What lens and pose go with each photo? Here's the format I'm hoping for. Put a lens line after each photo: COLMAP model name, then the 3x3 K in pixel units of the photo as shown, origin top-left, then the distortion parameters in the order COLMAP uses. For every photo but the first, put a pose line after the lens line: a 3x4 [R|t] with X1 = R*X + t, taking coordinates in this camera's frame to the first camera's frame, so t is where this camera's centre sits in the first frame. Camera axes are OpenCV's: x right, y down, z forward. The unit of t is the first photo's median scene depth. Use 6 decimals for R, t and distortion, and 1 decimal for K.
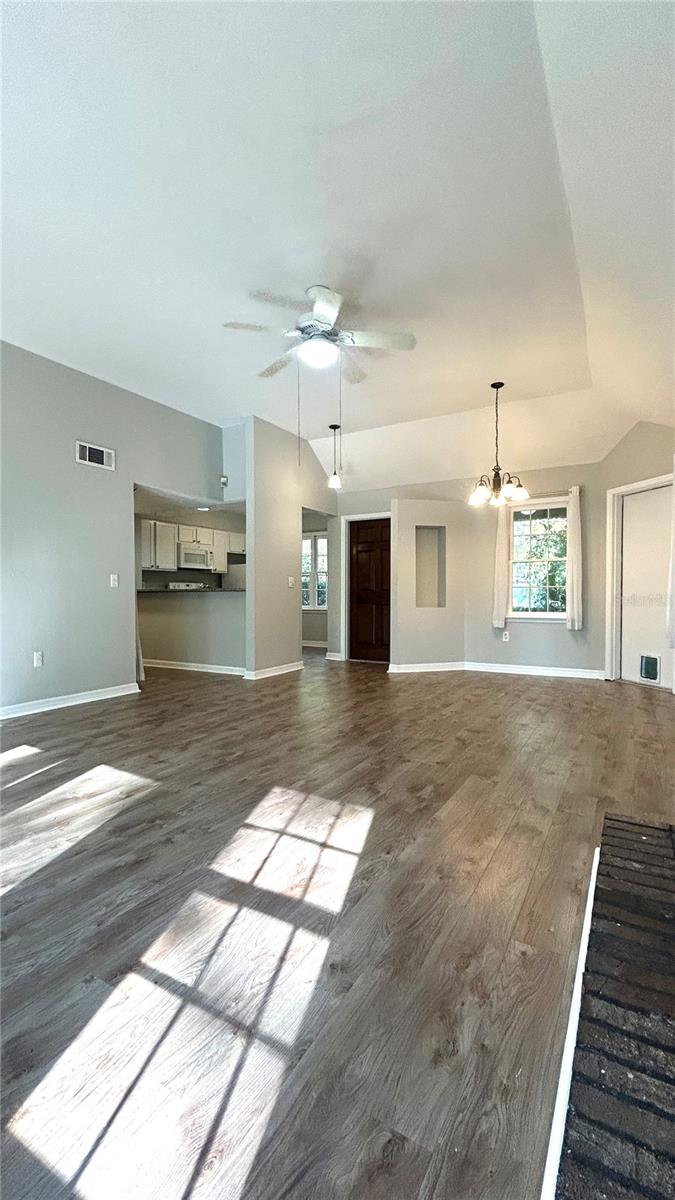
lens RADIAL K [[505.7, 0, 336.7], [0, 505.7, 602.0], [0, 0, 1]] dist [-0.008766, 0.000017]
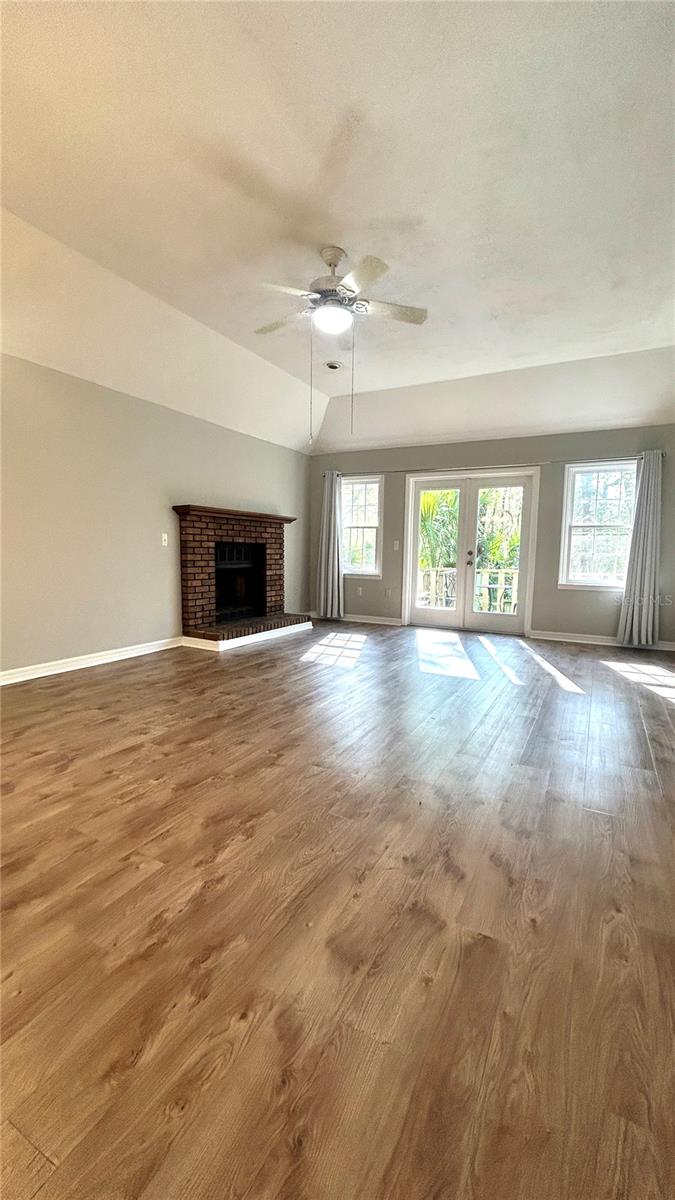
lens RADIAL K [[508.7, 0, 336.0], [0, 508.7, 592.7], [0, 0, 1]] dist [0.082890, -0.000043]
pose [[-0.999015, -0.008813, -0.043501, 0.003706], [-0.013385, 0.994281, 0.105950, -0.089244], [0.042318, 0.106428, -0.993419, 2.850932]]
